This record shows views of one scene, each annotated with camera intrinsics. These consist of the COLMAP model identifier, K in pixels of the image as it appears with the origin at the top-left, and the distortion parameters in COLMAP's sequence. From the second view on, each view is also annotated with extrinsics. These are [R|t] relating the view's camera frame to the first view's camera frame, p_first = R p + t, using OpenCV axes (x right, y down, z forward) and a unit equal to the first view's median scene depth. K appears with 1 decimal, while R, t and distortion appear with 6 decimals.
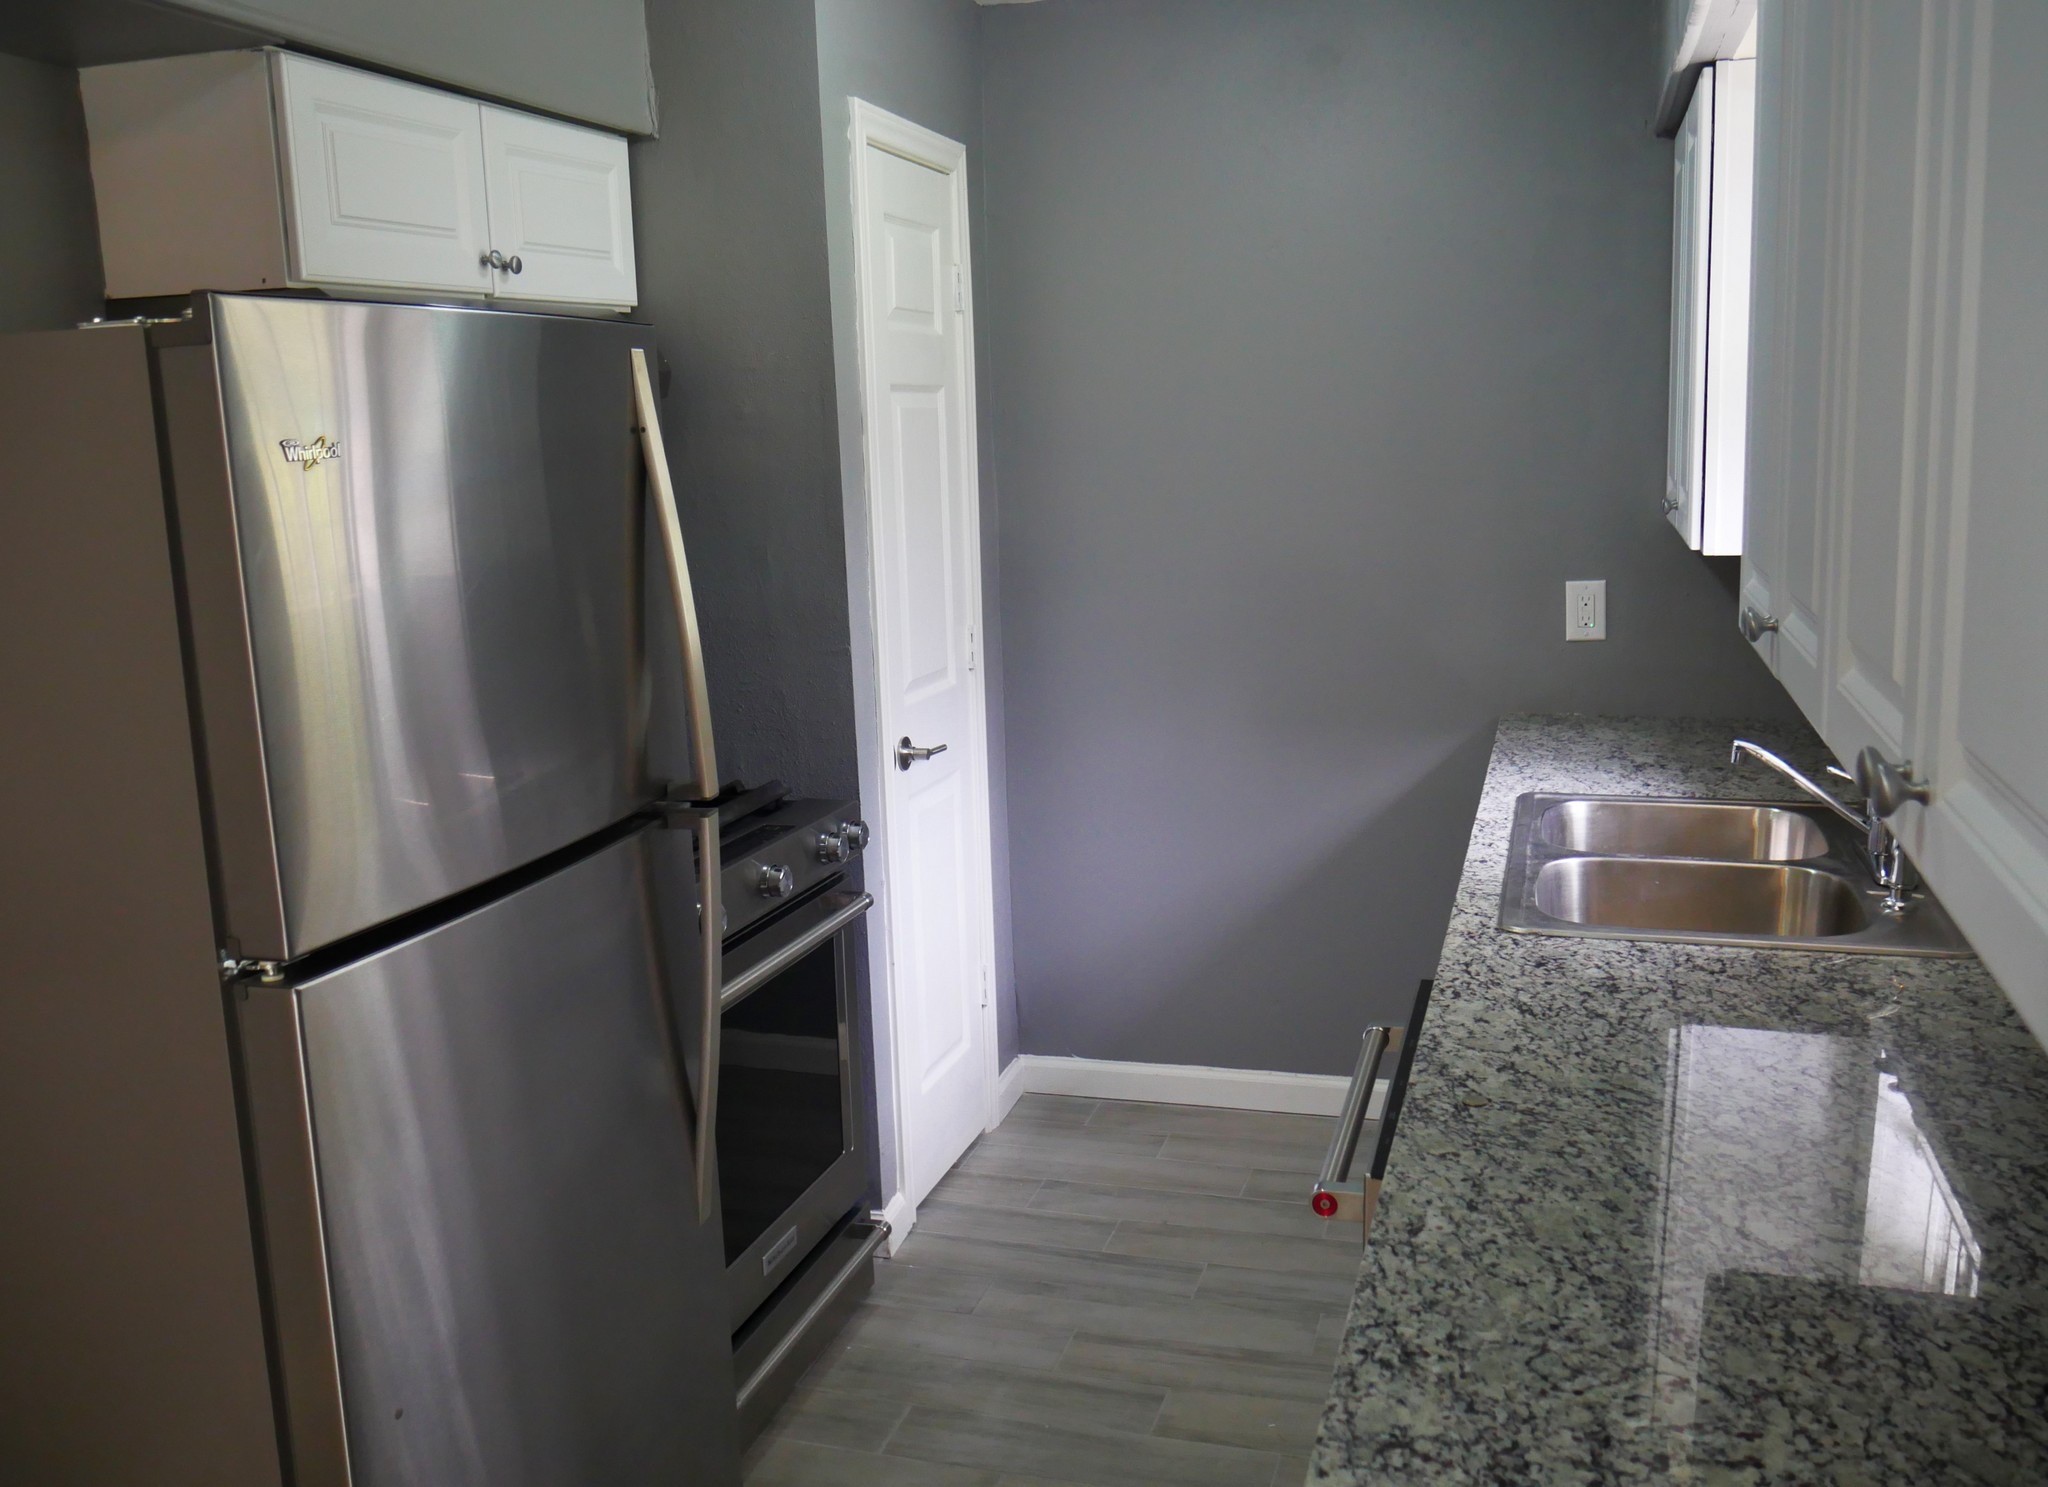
lens RADIAL K [[1776.4, 0, 1024.0], [0, 1776.4, 743.5], [0, 0, 1]] dist [-0.010256, -0.038826]
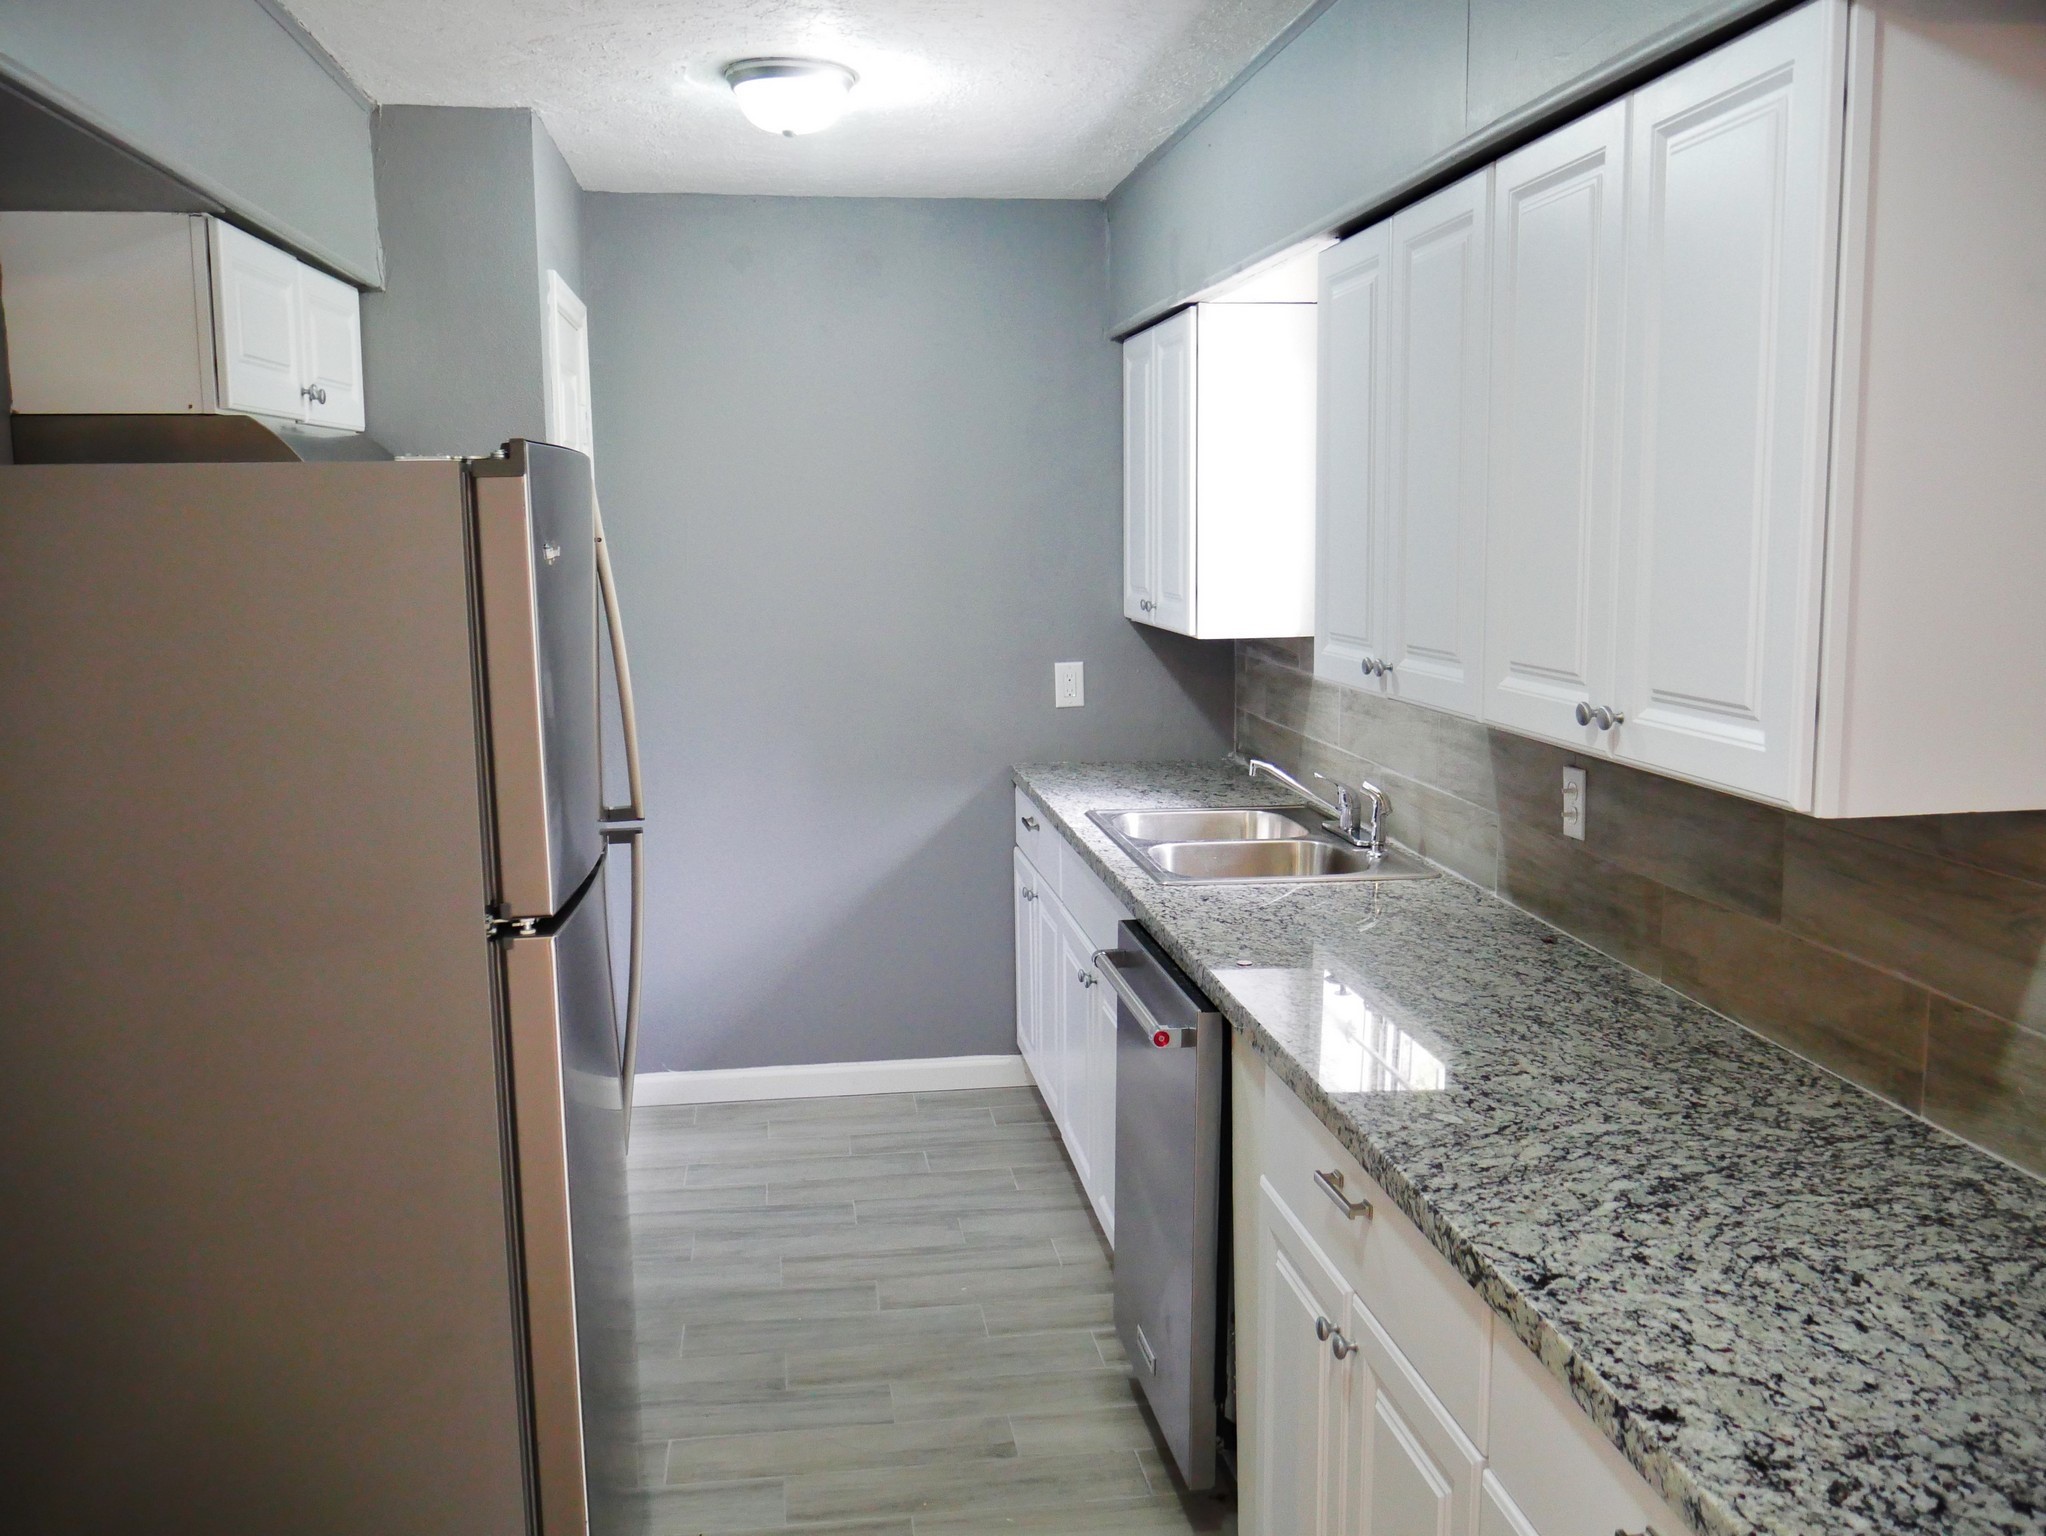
lens RADIAL K [[1709.5, 0, 1023.0], [0, 1709.5, 768.0], [0, 0, 1]] dist [-0.012383, -0.082723]
pose [[0.908715, -0.032866, 0.416121, -0.302921], [0.050877, 0.998184, -0.032264, 0.032800], [-0.414305, 0.050490, 0.908737, -0.183109]]
